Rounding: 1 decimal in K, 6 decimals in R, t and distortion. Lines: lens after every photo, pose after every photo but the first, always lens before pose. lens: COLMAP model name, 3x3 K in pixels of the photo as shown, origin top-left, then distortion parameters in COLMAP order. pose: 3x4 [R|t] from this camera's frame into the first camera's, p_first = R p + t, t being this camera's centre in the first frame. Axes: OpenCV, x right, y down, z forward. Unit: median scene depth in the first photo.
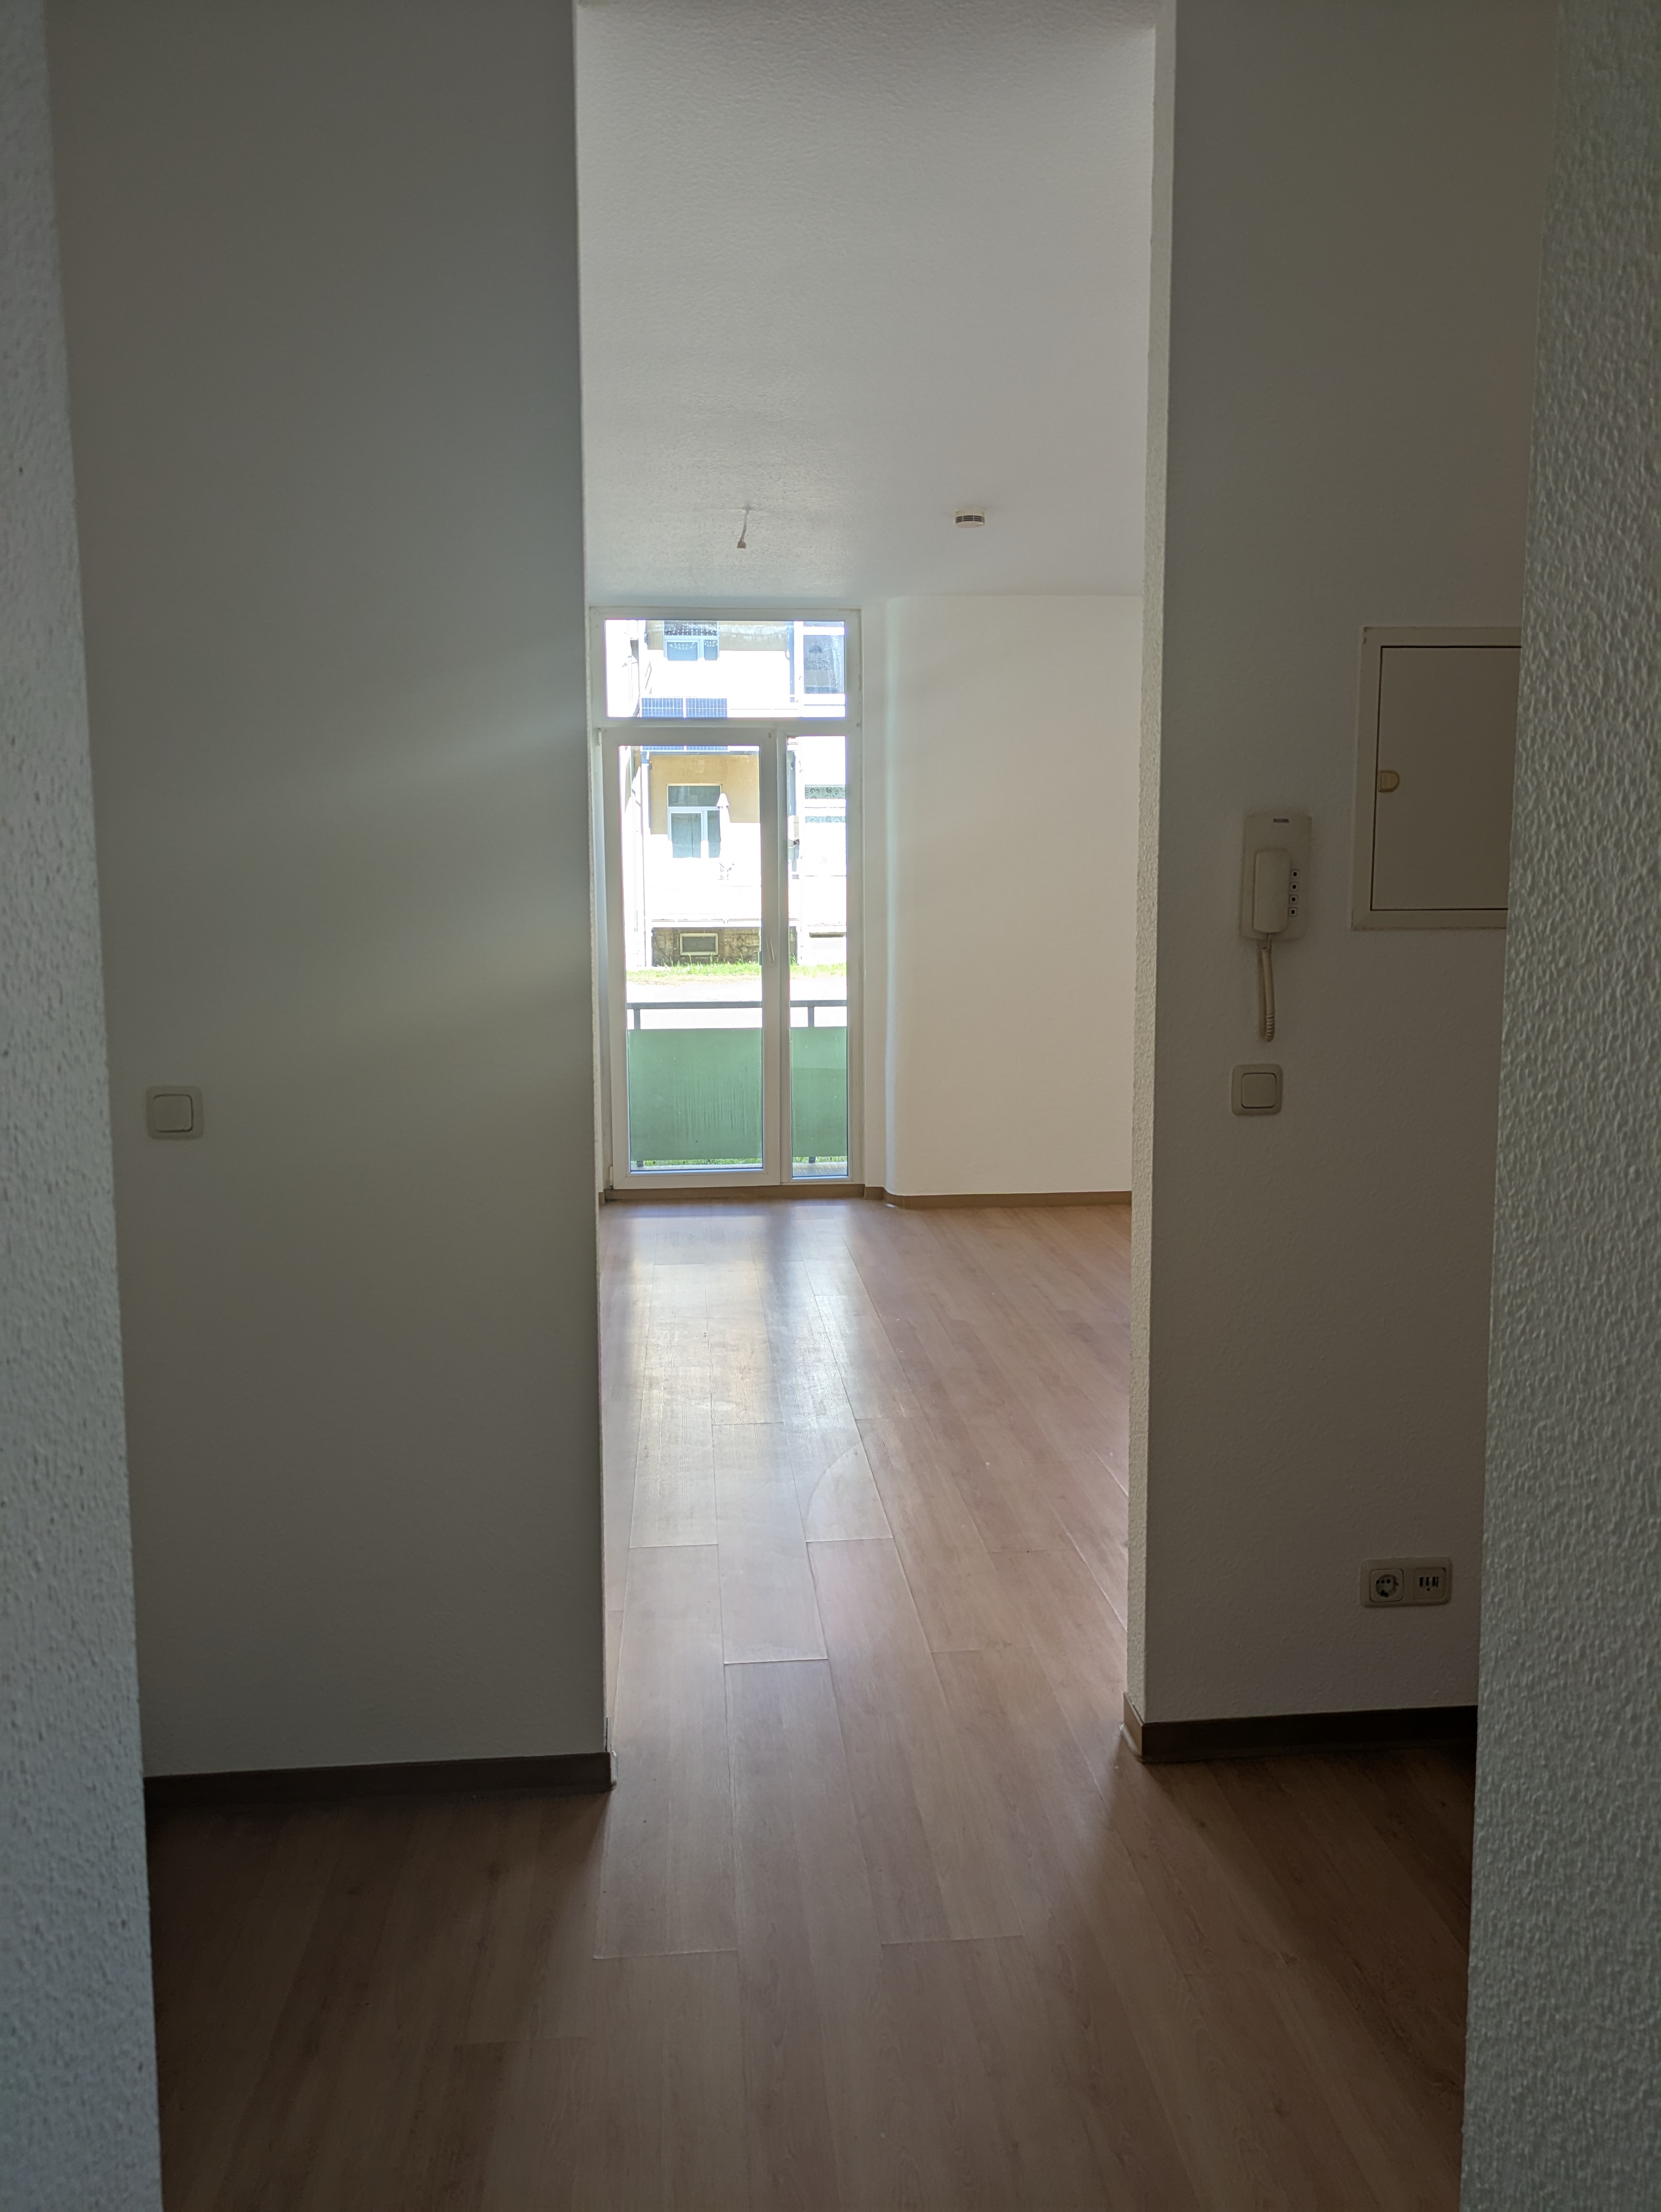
lens RADIAL K [[1799.9, 0, 830.5], [0, 1799.9, 1106.0], [0, 0, 1]] dist [0.004407, 0.000338]
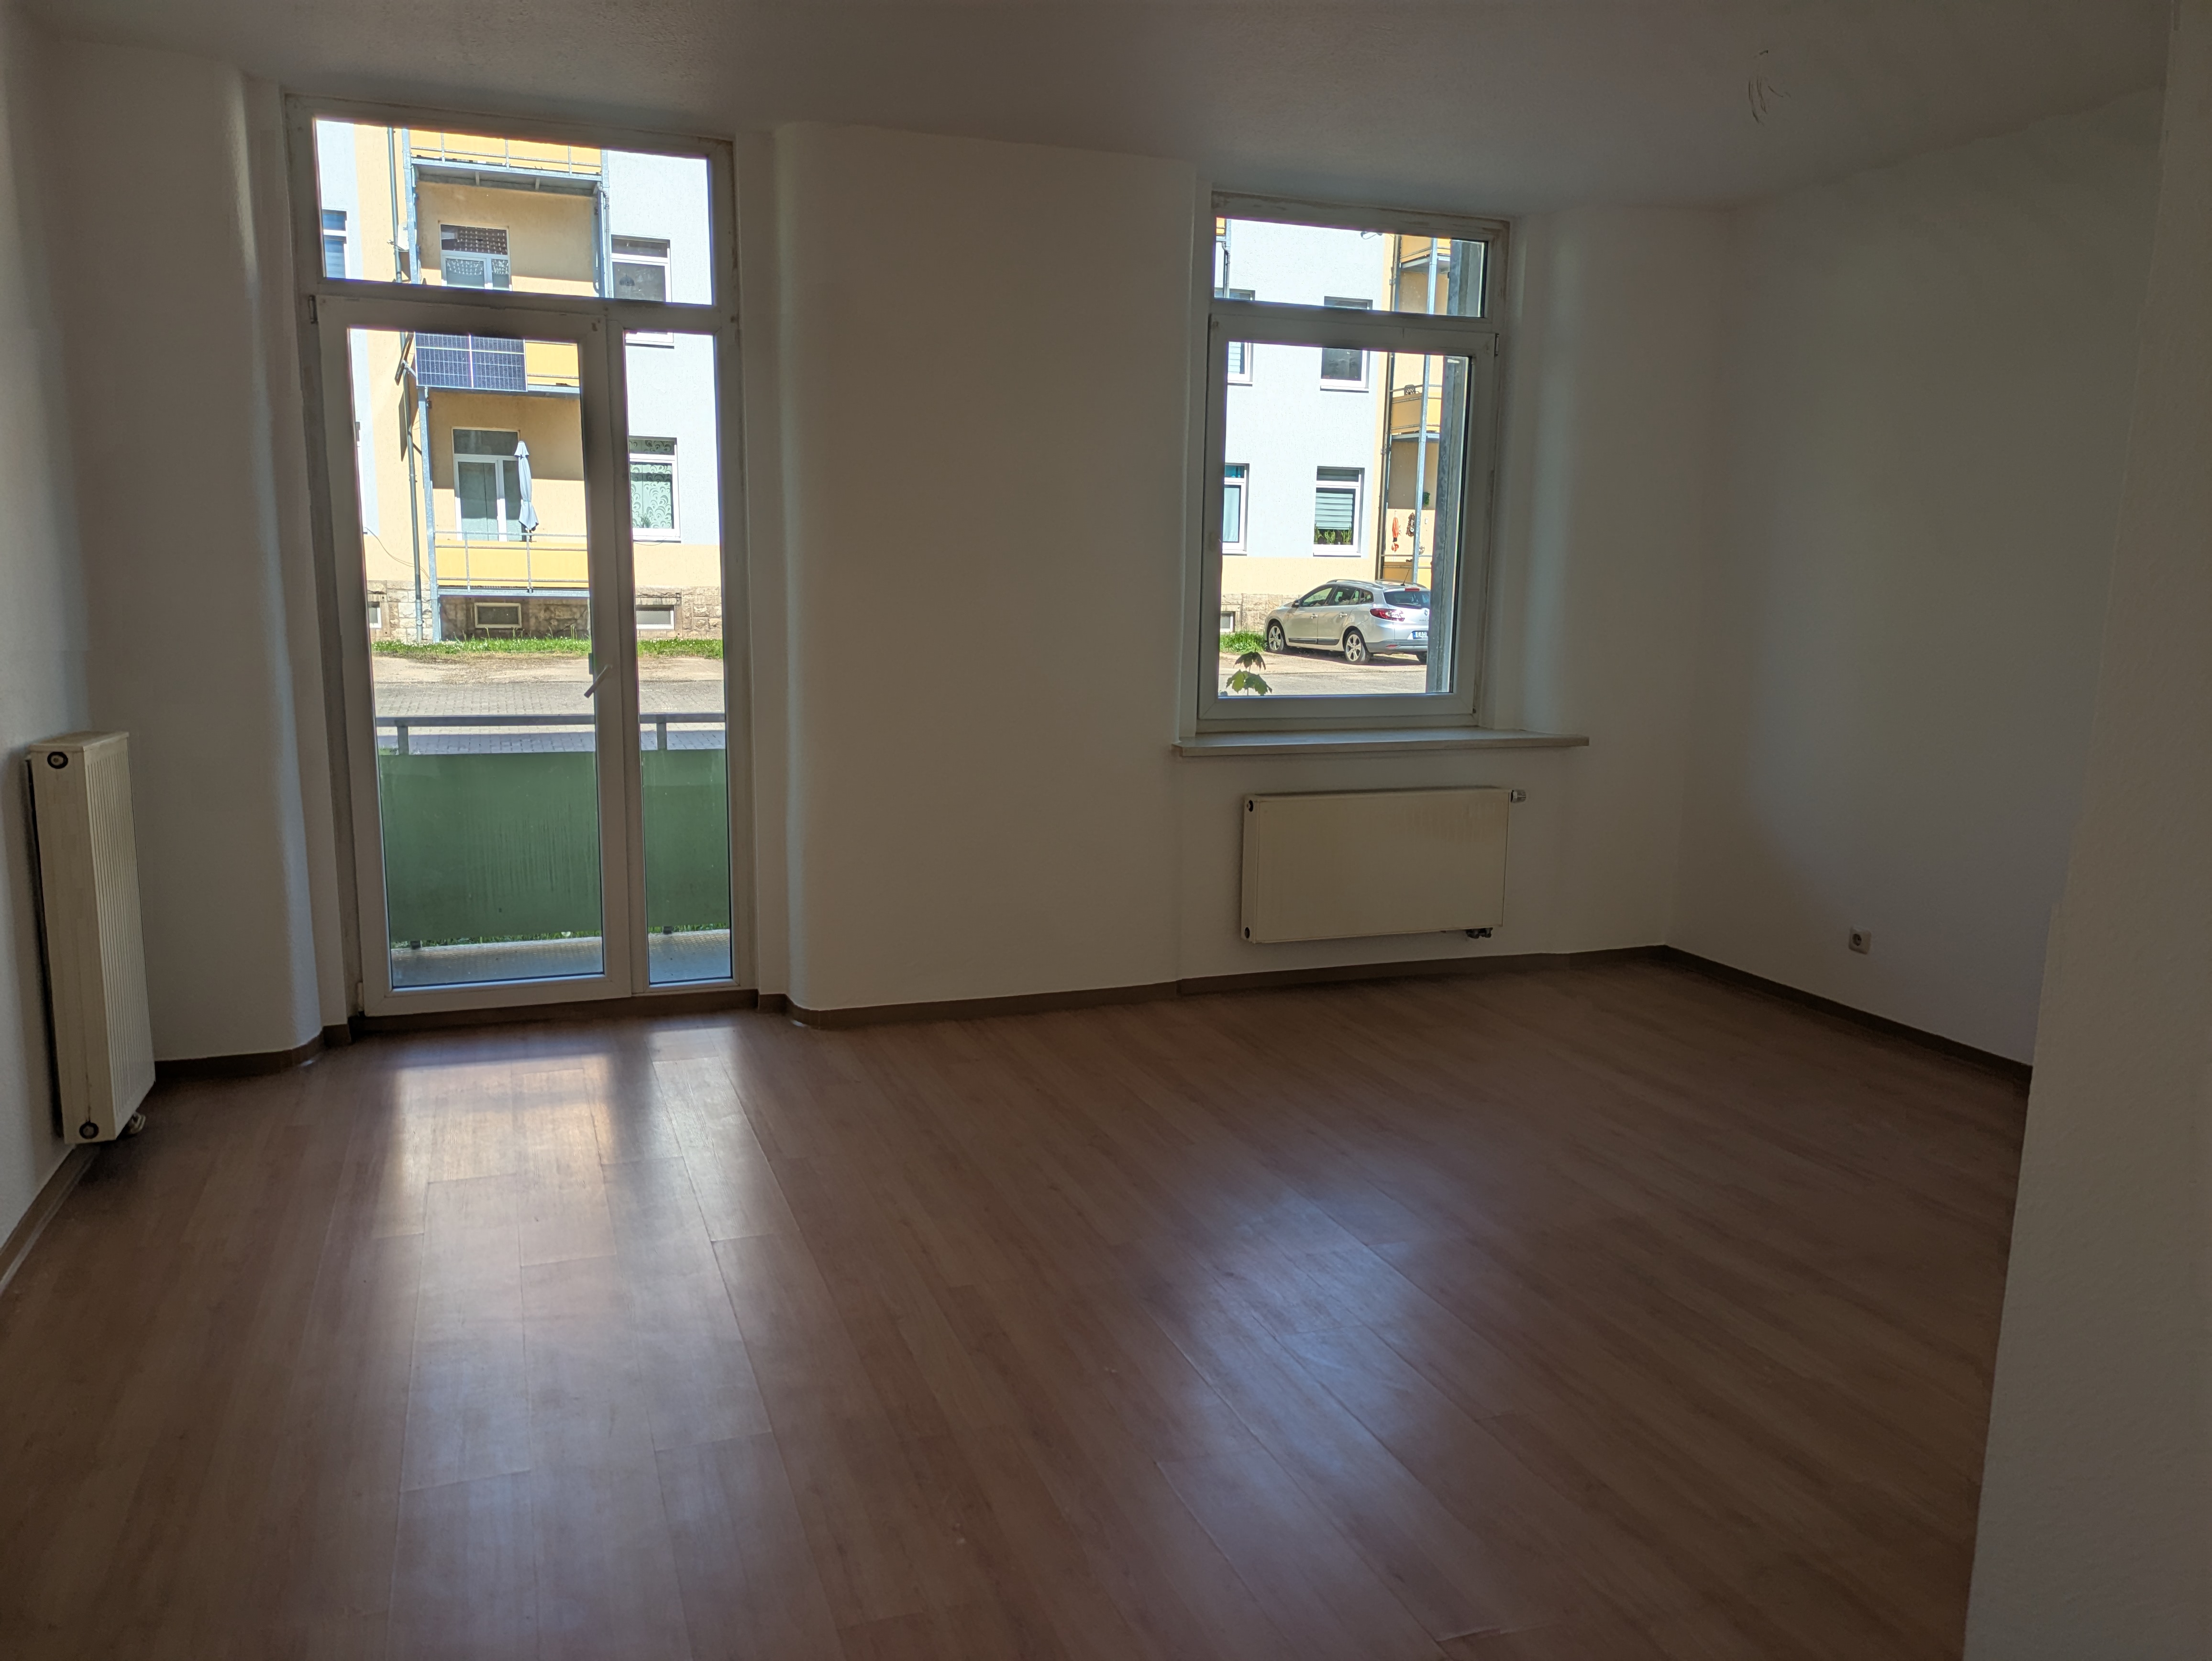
lens RADIAL K [[1627.0, 0, 1103.4], [0, 1627.0, 859.6], [0, 0, 1]] dist [0.044992, -0.000843]
pose [[0.961949, -0.023704, 0.272197, -0.010431], [0.006846, 0.998008, 0.062716, -0.020750], [-0.273142, -0.058466, 0.960195, 0.158890]]
